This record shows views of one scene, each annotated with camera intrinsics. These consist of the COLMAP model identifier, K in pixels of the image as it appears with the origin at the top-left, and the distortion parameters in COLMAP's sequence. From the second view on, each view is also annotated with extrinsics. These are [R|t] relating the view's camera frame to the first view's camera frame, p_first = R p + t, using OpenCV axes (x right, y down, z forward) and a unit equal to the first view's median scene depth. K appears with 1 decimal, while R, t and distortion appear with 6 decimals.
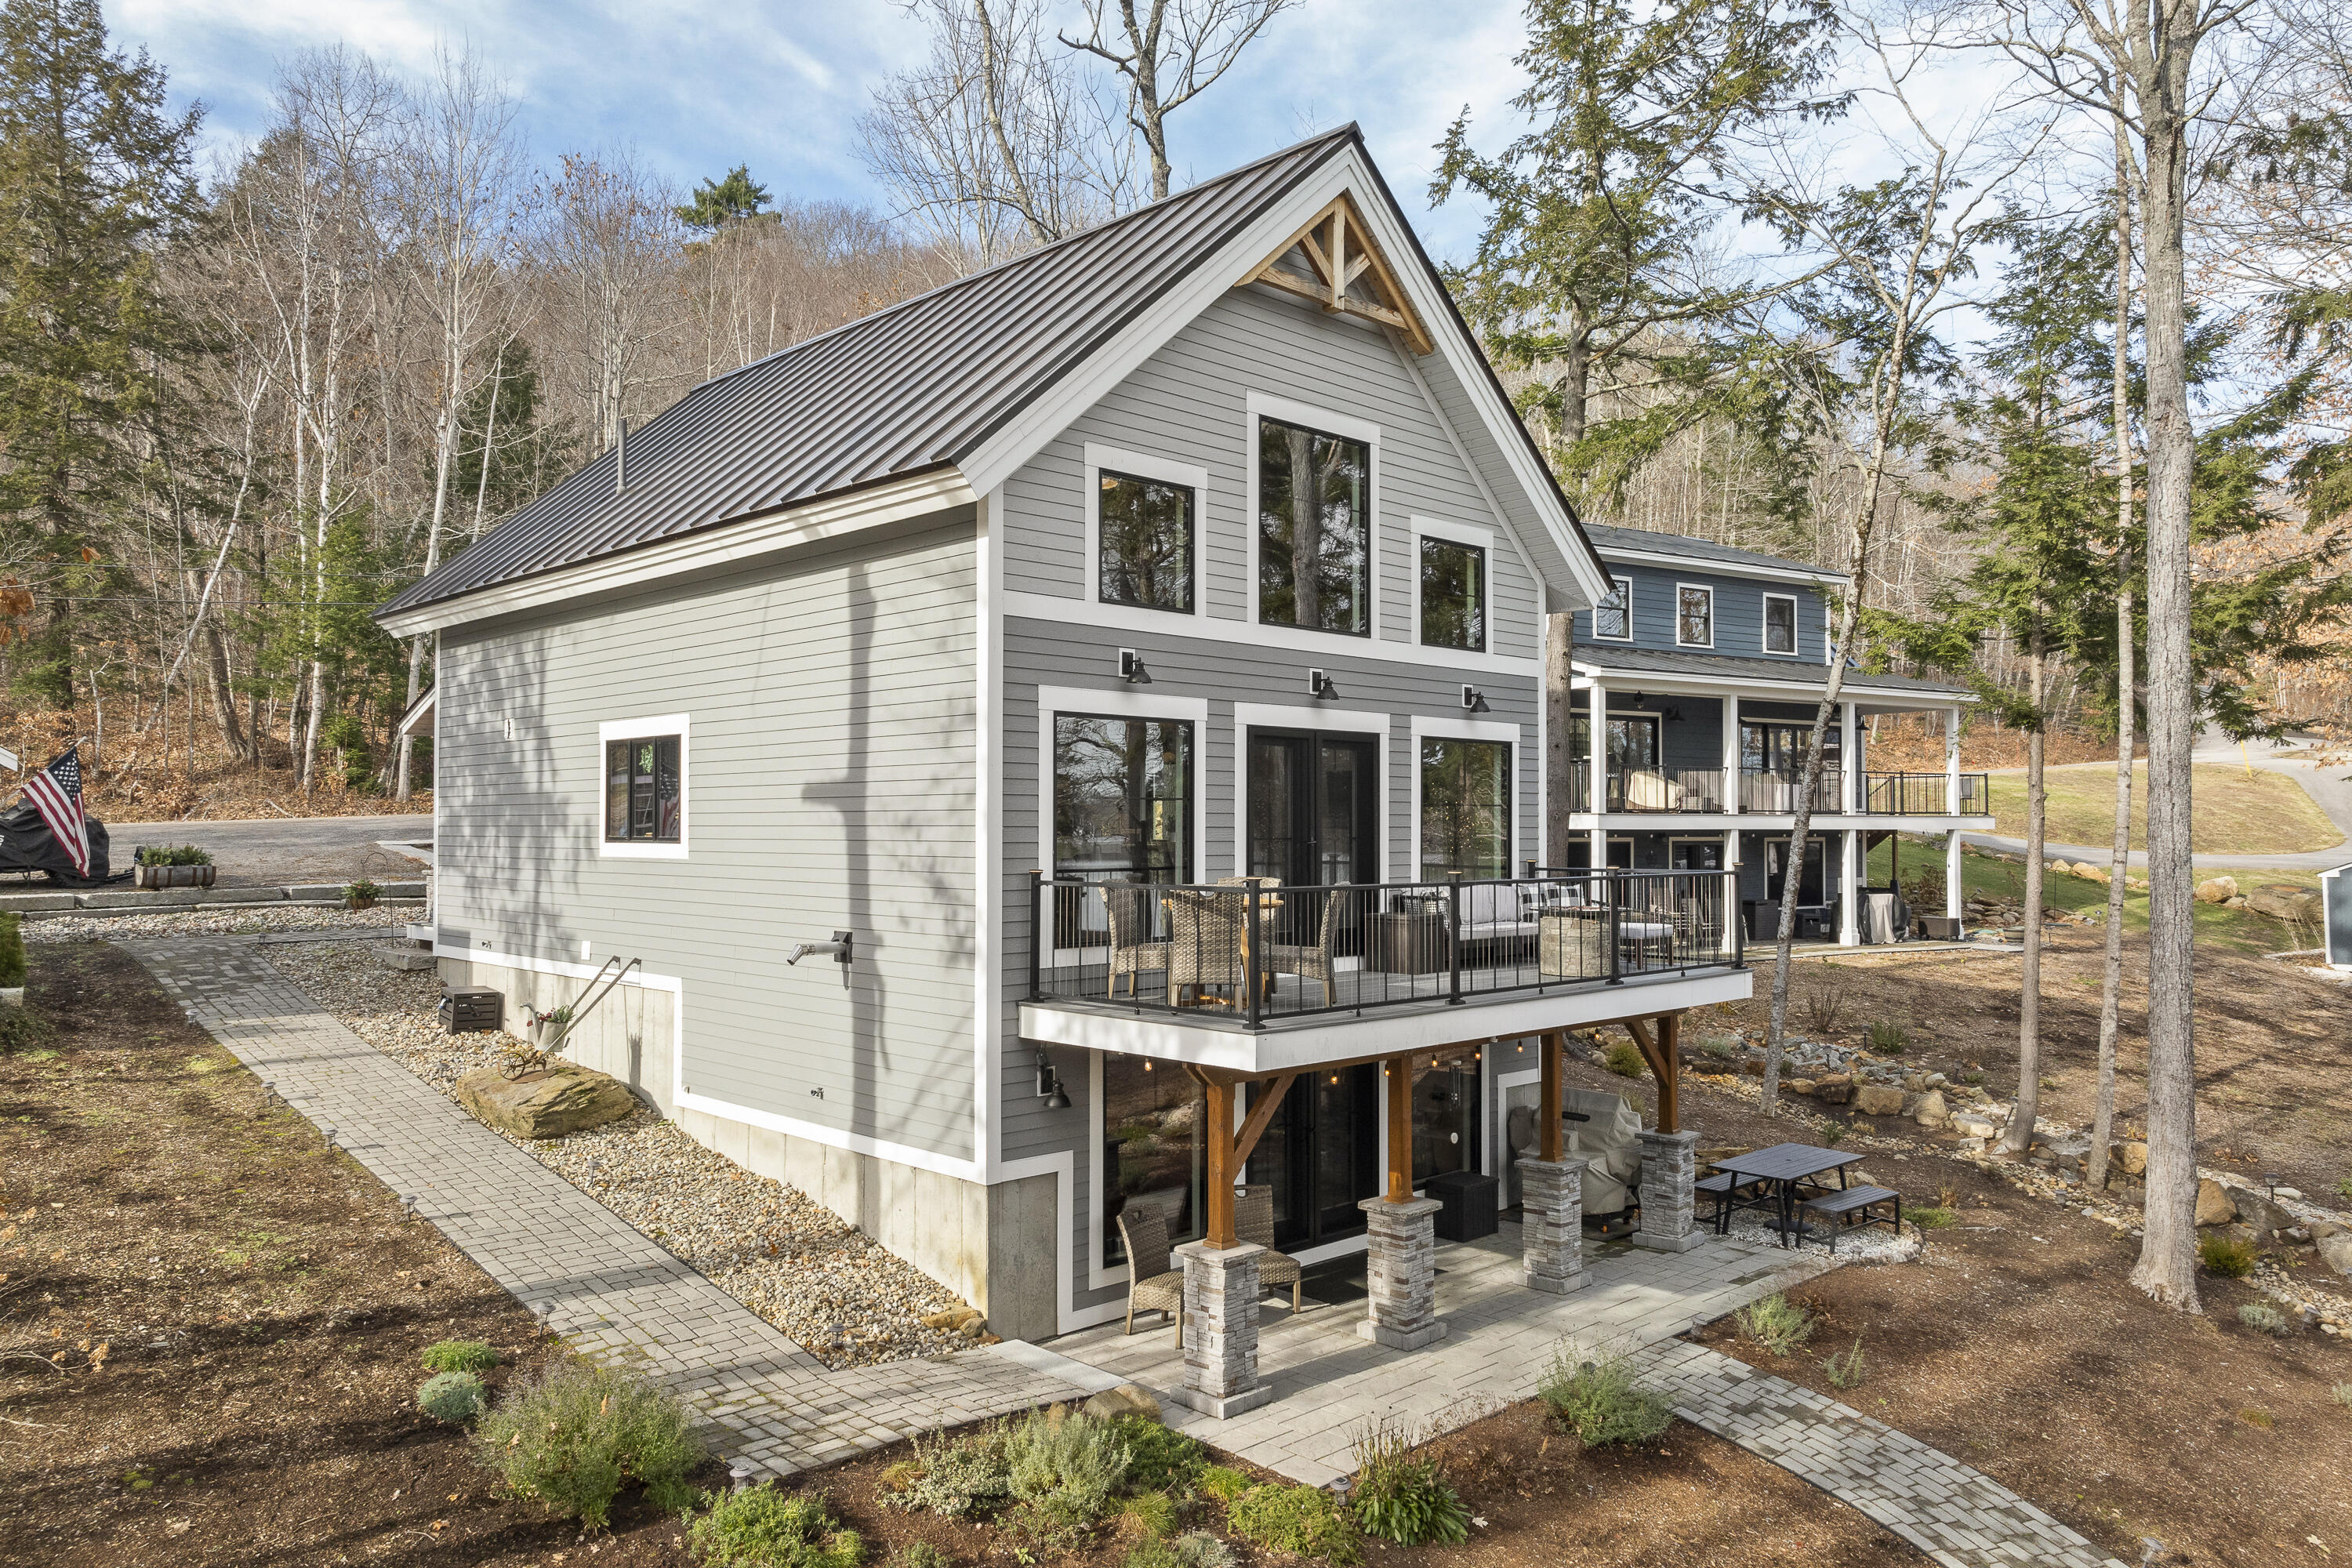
lens RADIAL K [[1637.2, 0, 1173.0], [0, 1637.2, 772.8], [0, 0, 1]] dist [-0.010228, 0.005441]
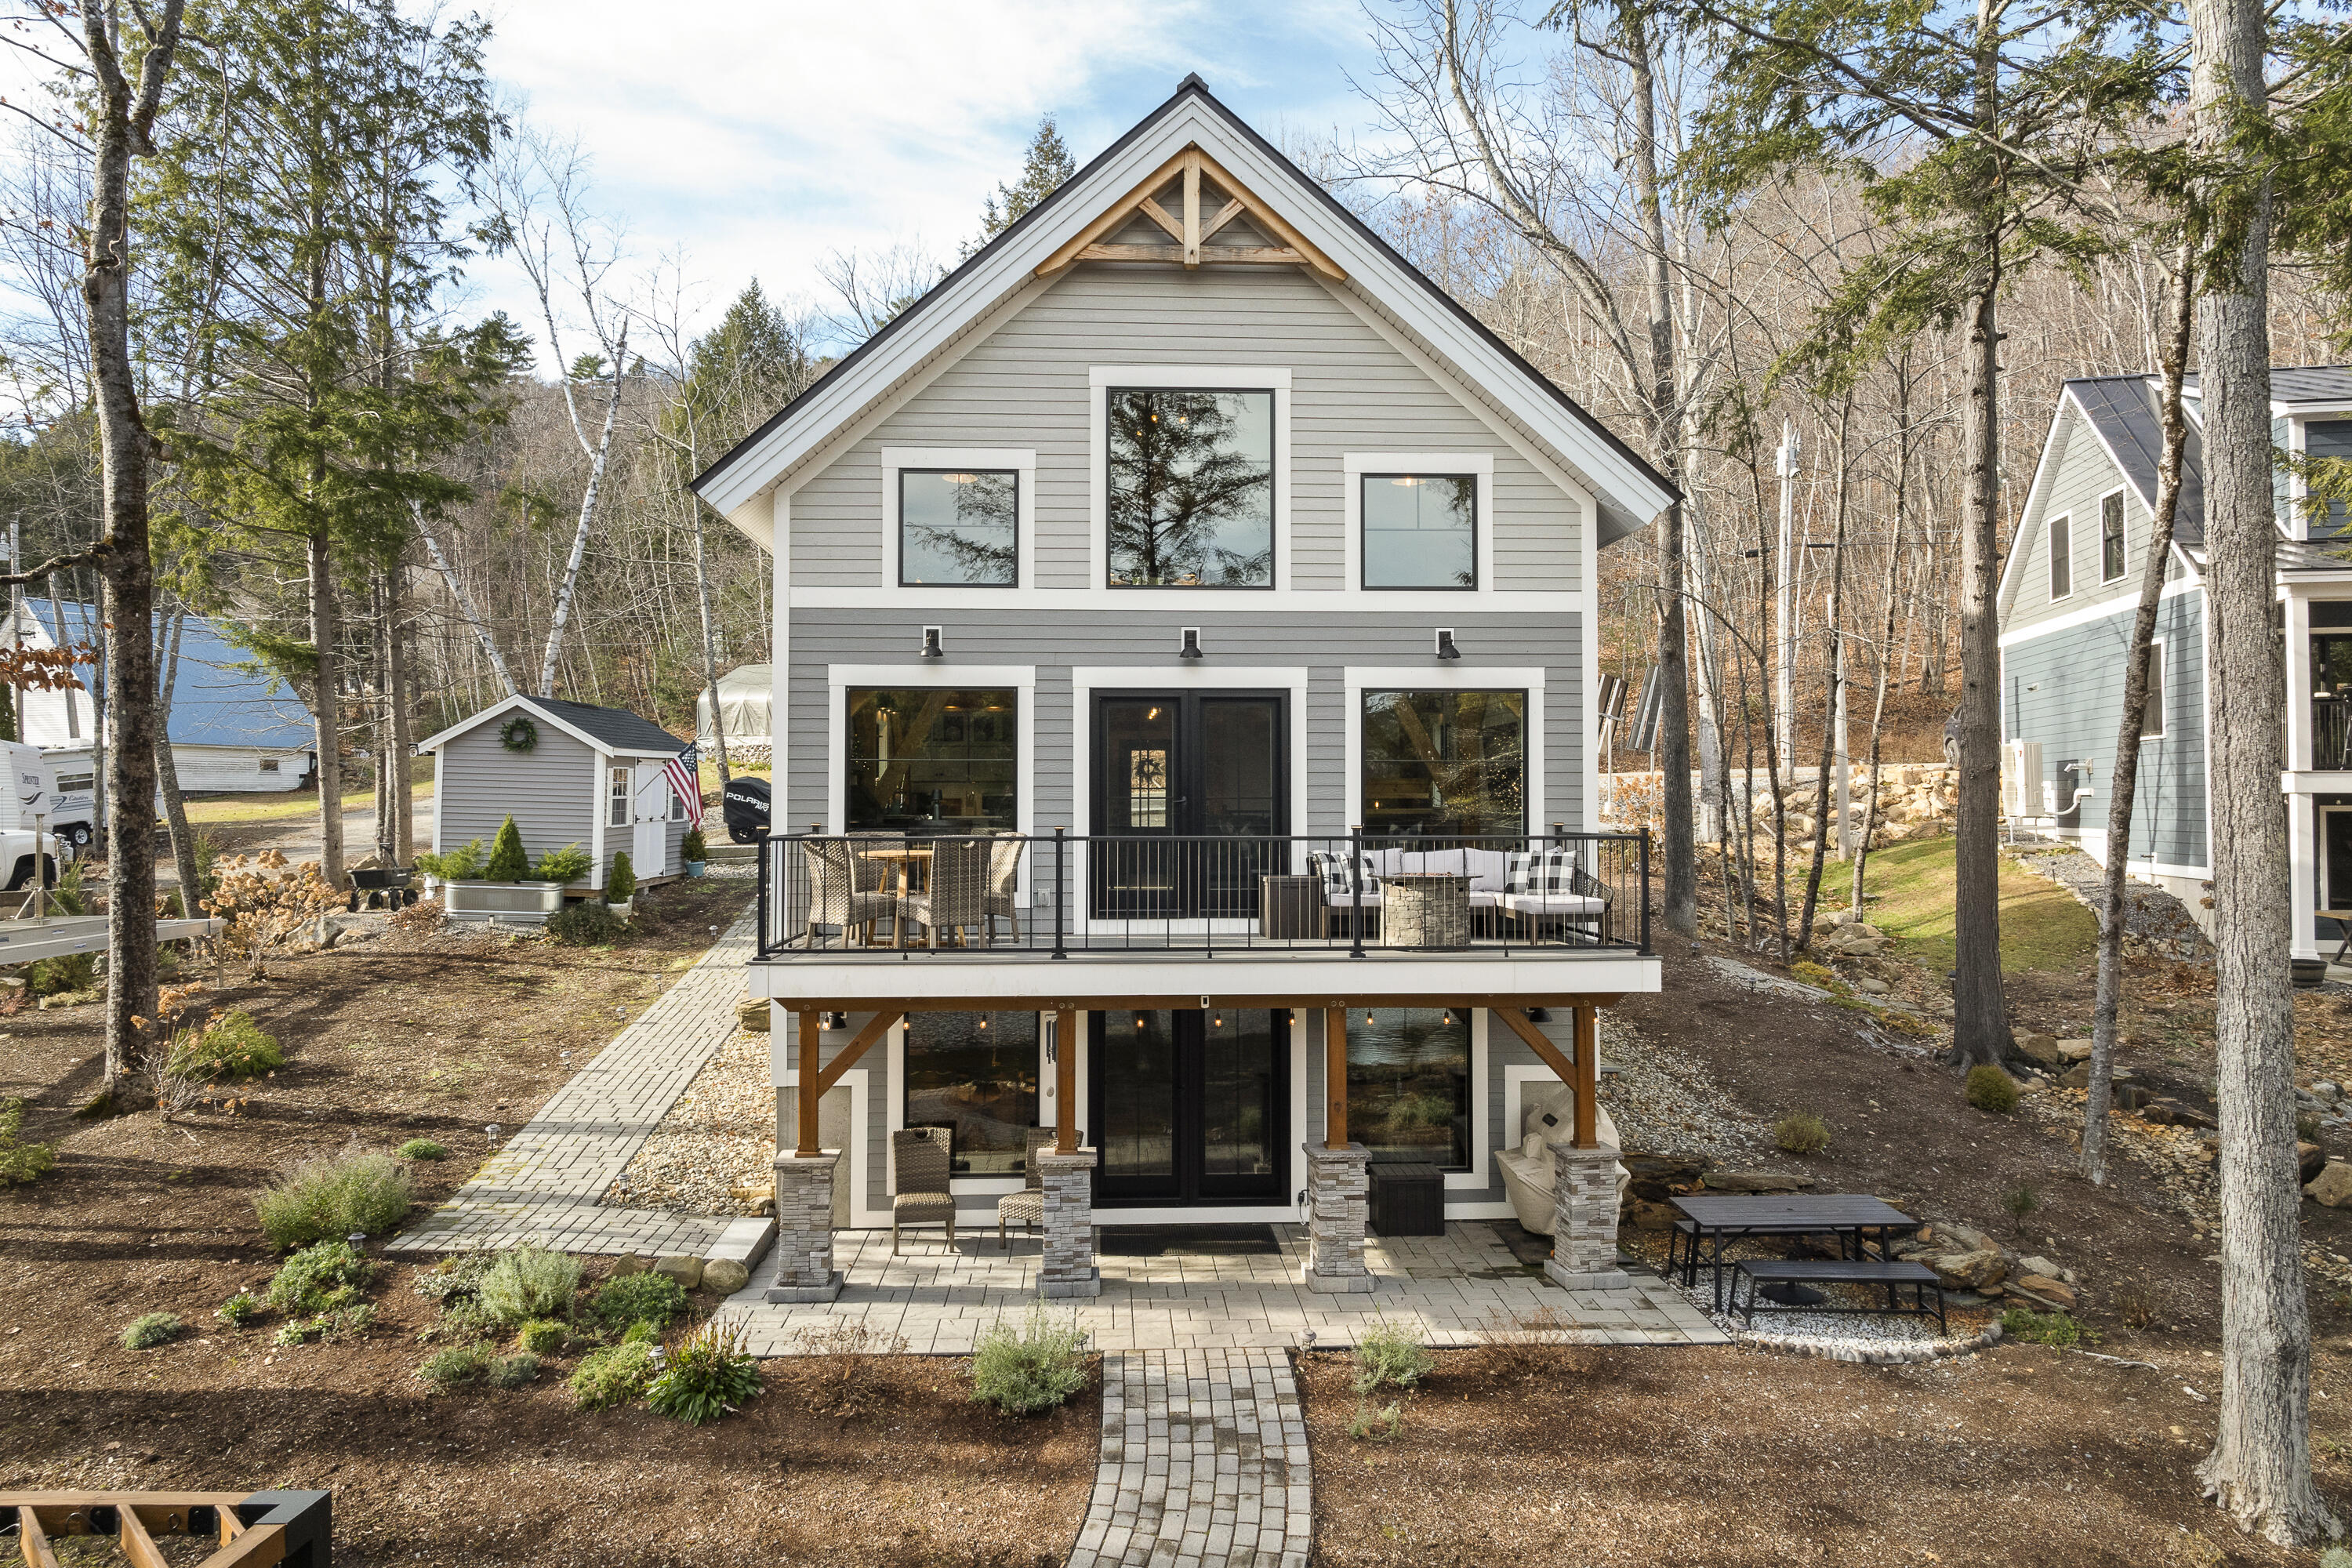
lens RADIAL K [[1637.2, 0, 1156.5], [0, 1637.2, 741.1], [0, 0, 1]] dist [-0.010228, 0.005441]
pose [[0.752748, -0.023056, -0.657904, 0.687373], [0.024174, 0.999681, -0.007375, 0.011939], [0.657864, -0.010353, 0.753065, 0.221248]]
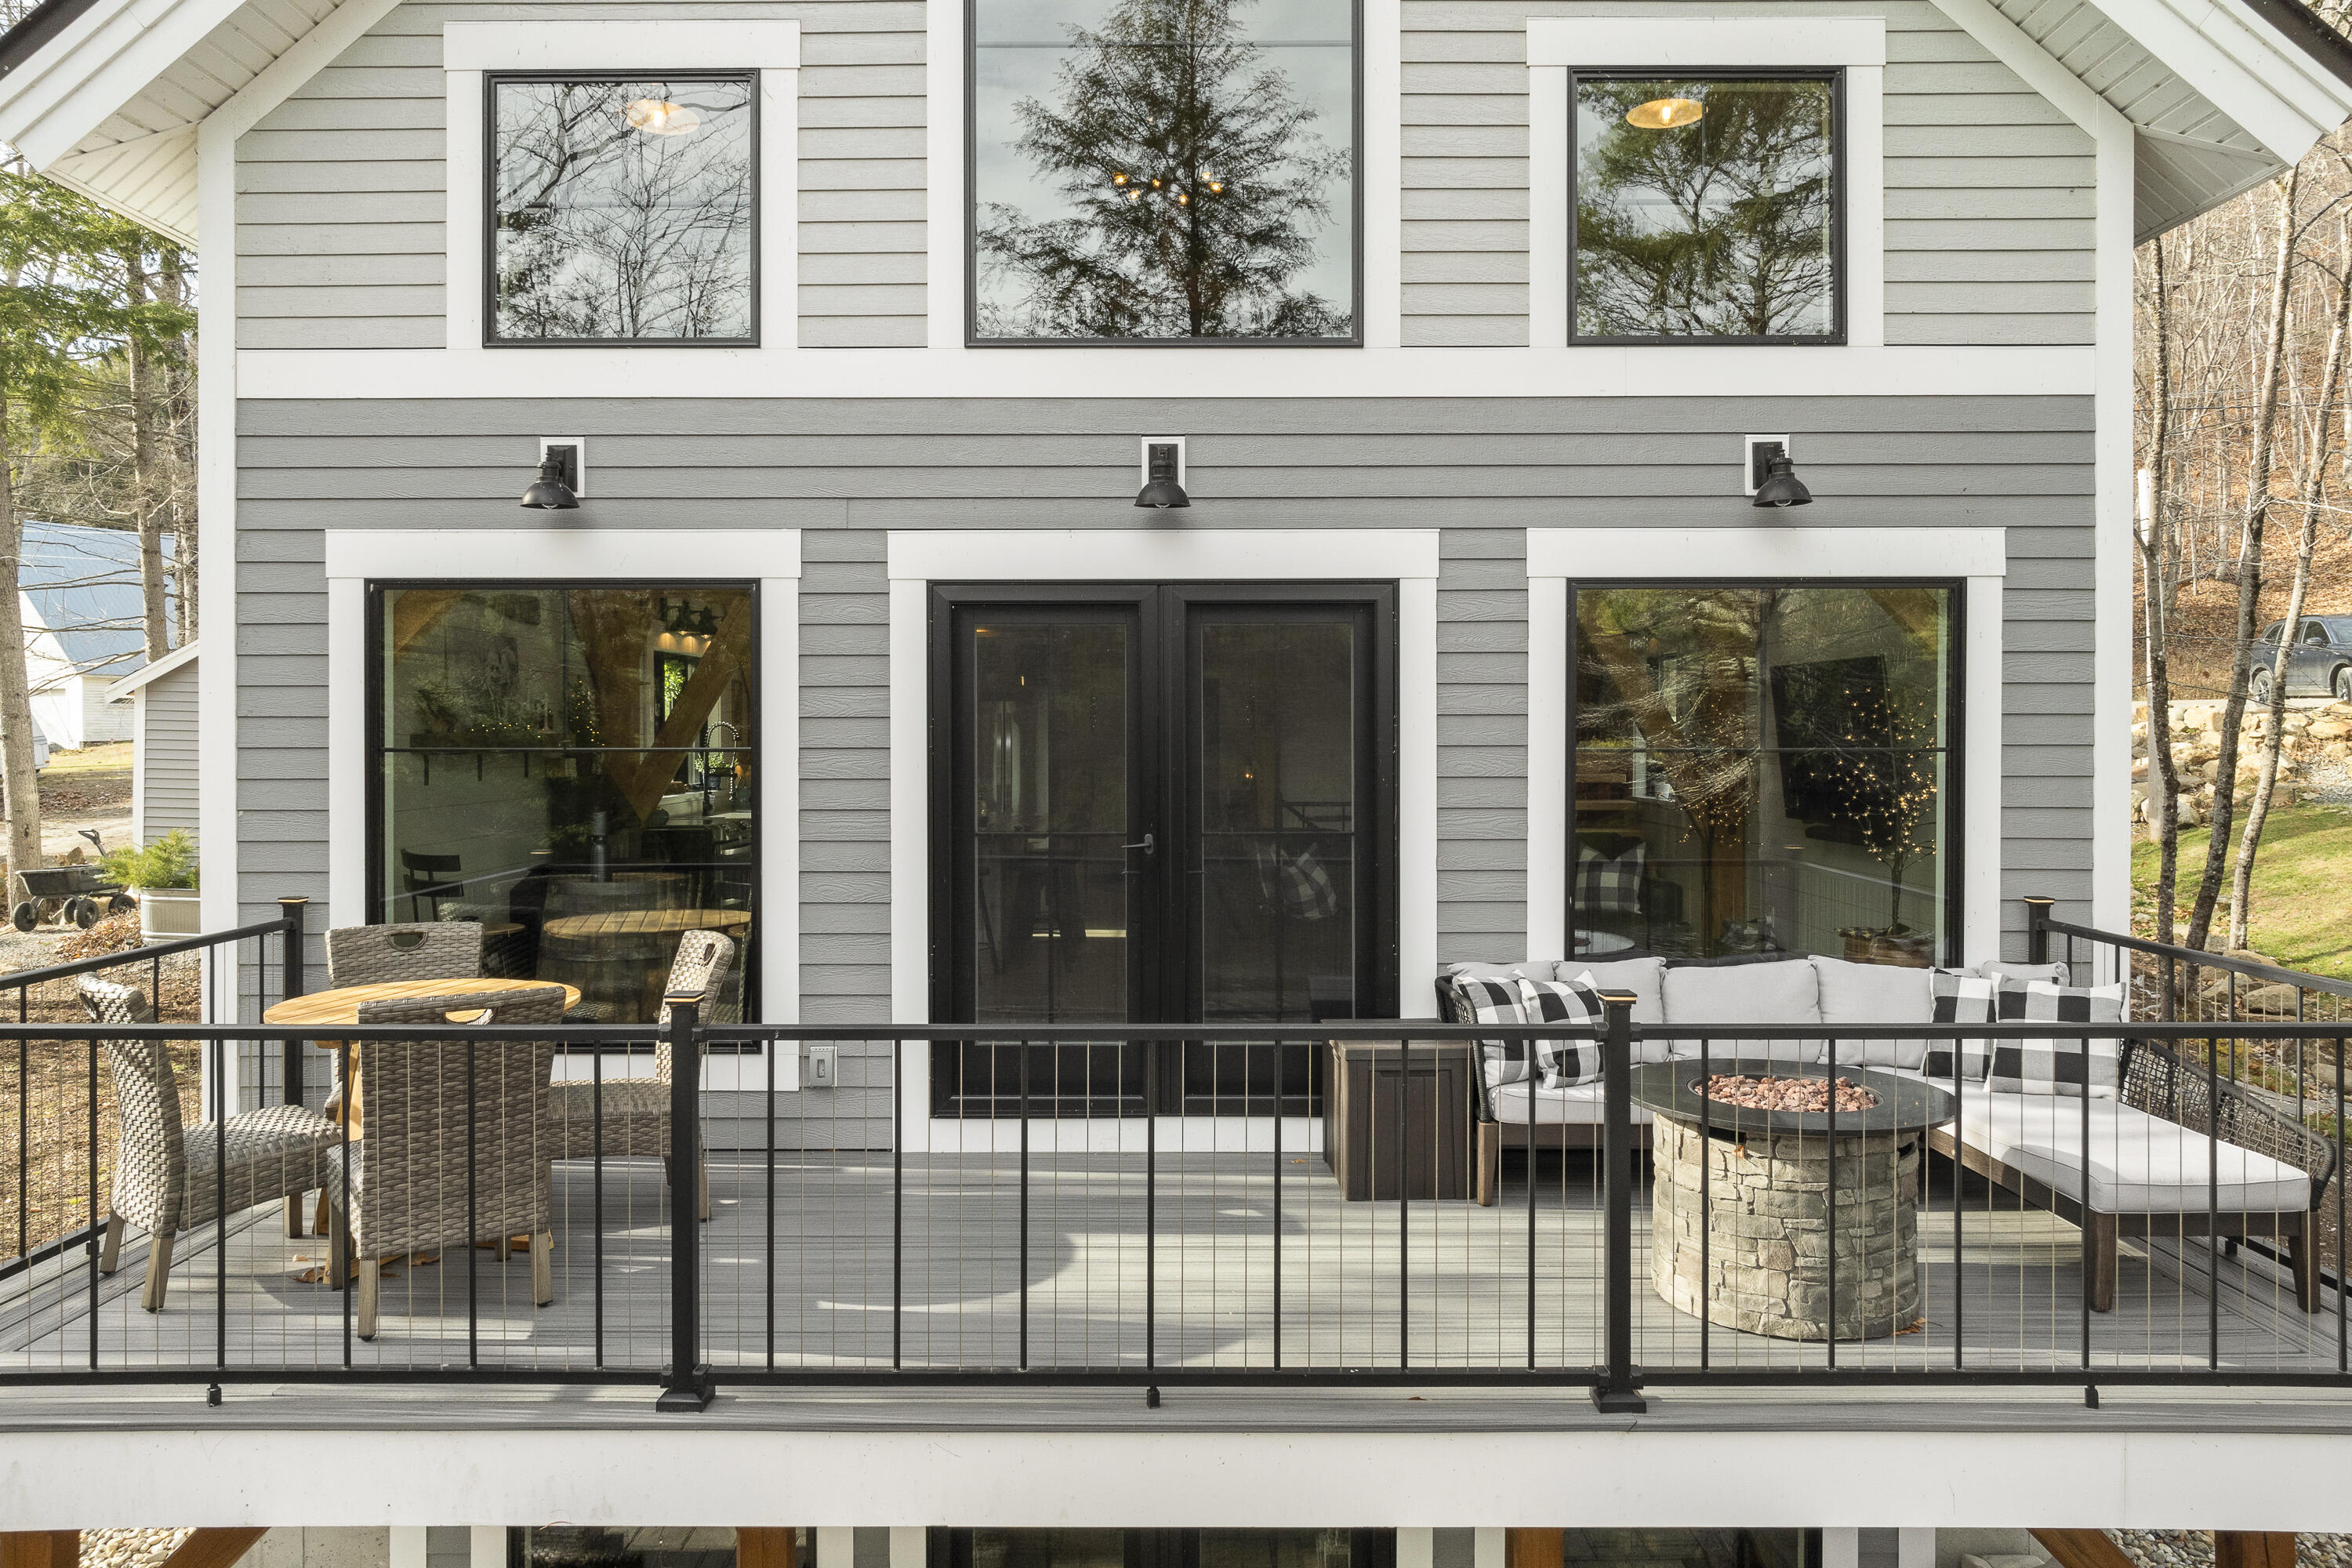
lens RADIAL K [[1637.2, 0, 1149.9], [0, 1637.2, 744.0], [0, 0, 1]] dist [-0.010228, 0.005441]
pose [[0.713403, 0.005727, -0.700730, 0.362276], [0.026353, 0.999040, 0.034995, 0.000989], [0.700258, -0.043432, 0.712568, 0.653954]]
